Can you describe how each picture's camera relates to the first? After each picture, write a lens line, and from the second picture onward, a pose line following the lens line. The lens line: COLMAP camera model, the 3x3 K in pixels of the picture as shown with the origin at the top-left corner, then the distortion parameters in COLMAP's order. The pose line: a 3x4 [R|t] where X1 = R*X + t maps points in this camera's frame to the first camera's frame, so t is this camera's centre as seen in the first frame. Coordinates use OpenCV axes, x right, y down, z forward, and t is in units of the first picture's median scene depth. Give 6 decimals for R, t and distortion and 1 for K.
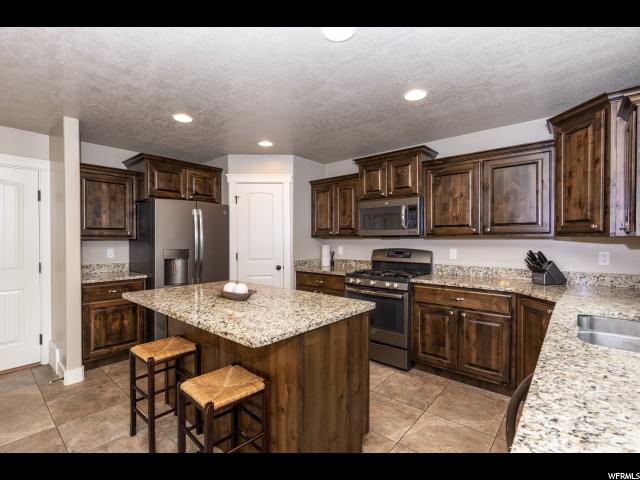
lens RADIAL K [[299.2, 0, 314.9], [0, 299.2, 237.8], [0, 0, 1]] dist [0.000410, 0.000009]
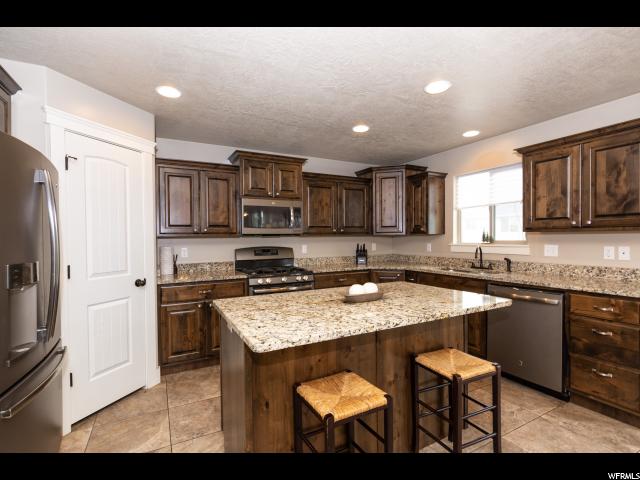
lens RADIAL K [[299.2, 0, 318.8], [0, 299.2, 242.3], [0, 0, 1]] dist [0.000410, 0.000009]
pose [[0.354715, -0.015526, 0.934846, -0.758921], [0.010244, 0.999867, 0.012719, 0.010897], [-0.934918, 0.005065, 0.354827, 0.536751]]
